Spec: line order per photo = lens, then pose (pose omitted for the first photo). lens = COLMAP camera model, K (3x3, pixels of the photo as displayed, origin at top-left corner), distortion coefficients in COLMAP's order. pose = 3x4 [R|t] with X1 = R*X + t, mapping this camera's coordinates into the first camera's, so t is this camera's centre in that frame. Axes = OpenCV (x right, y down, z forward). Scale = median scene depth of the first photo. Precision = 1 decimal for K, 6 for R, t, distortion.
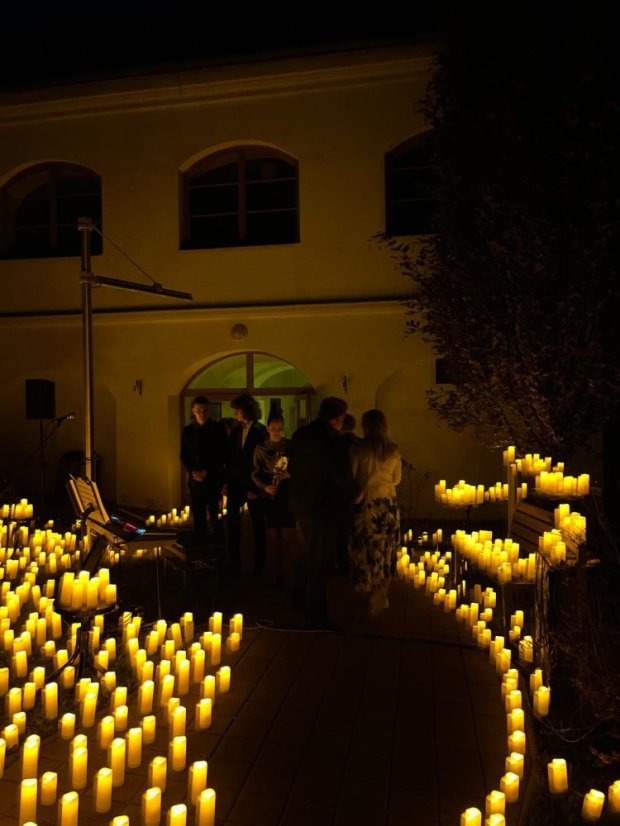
lens RADIAL K [[618.7, 0, 299.0], [0, 618.7, 417.2], [0, 0, 1]] dist [0.010512, -0.002743]
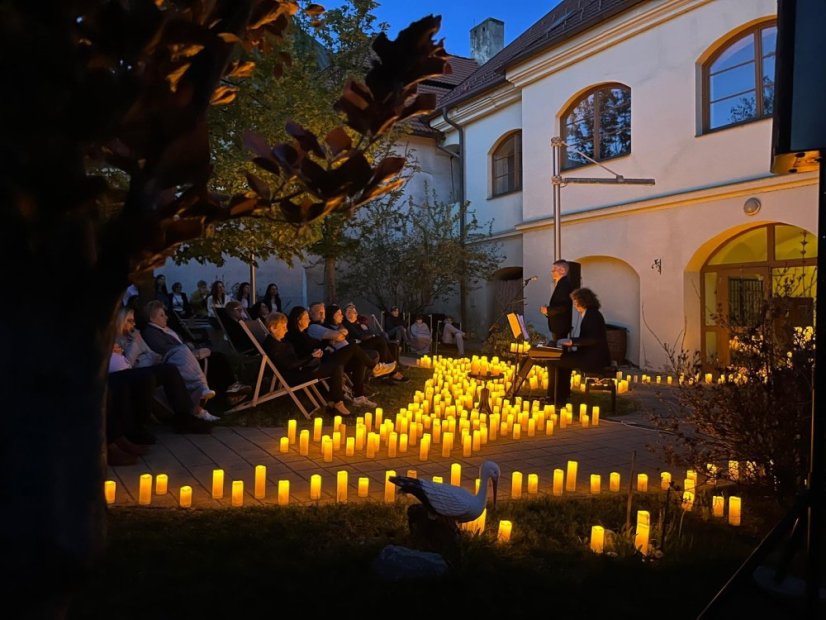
lens RADIAL K [[611.6, 0, 411.9], [0, 611.6, 313.8], [0, 0, 1]] dist [0.031508, 0.000732]
pose [[0.692755, 0.005948, -0.721148, 0.398628], [-0.008358, 0.999965, 0.000219, 0.071062], [0.721124, 0.005876, 0.692781, -0.175010]]
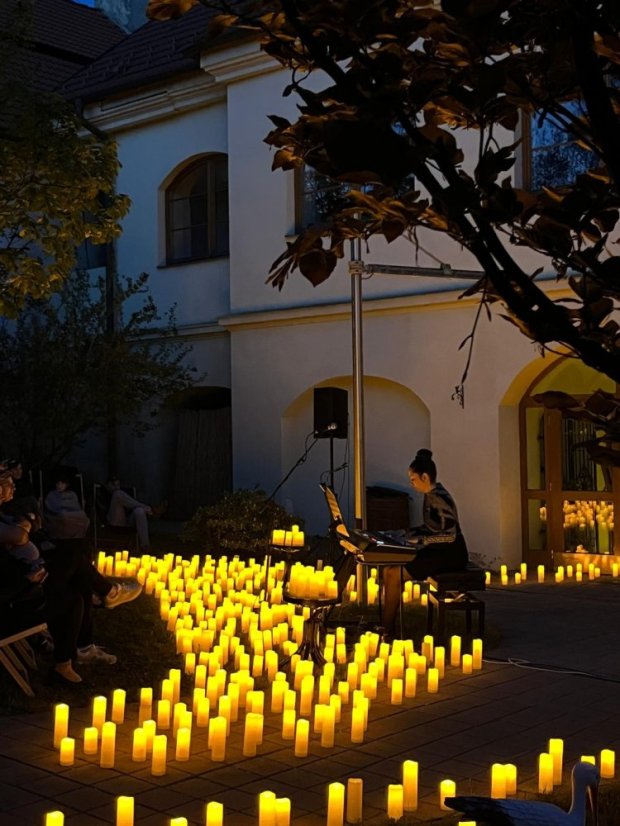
lens RADIAL K [[1097.6, 0, 310.0], [0, 1097.6, 413.0], [0, 0, 1]] dist [0.069968, -0.033489]
pose [[0.892394, -0.013139, -0.451066, 0.267602], [-0.003275, 0.999361, -0.035588, 0.029734], [0.451245, 0.033236, 0.891781, -0.360911]]
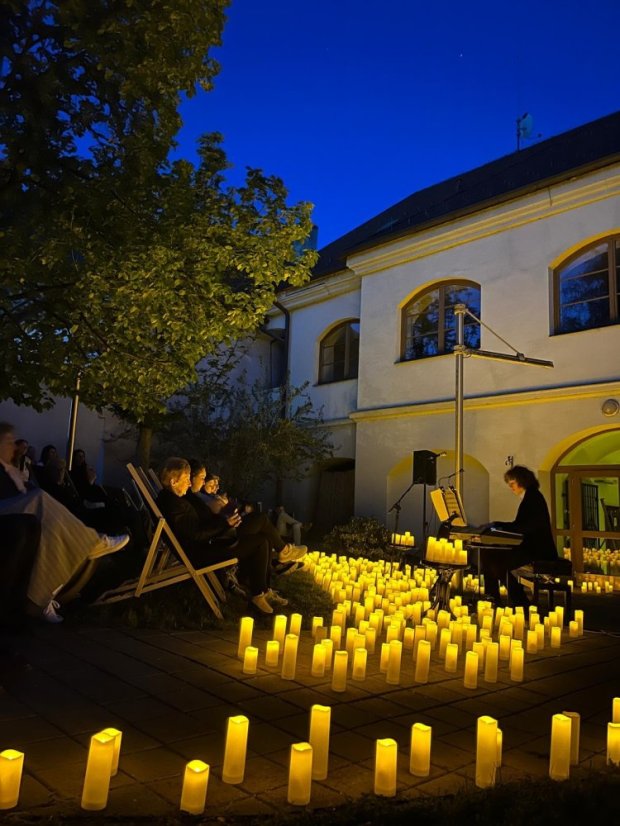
lens RADIAL K [[611.6, 0, 316.5], [0, 611.6, 420.5], [0, 0, 1]] dist [0.031508, 0.000732]
pose [[0.836956, -0.038463, -0.545917, 0.079123], [-0.061761, 0.984517, -0.164051, 0.125941], [0.543775, 0.171020, 0.821621, -0.139178]]
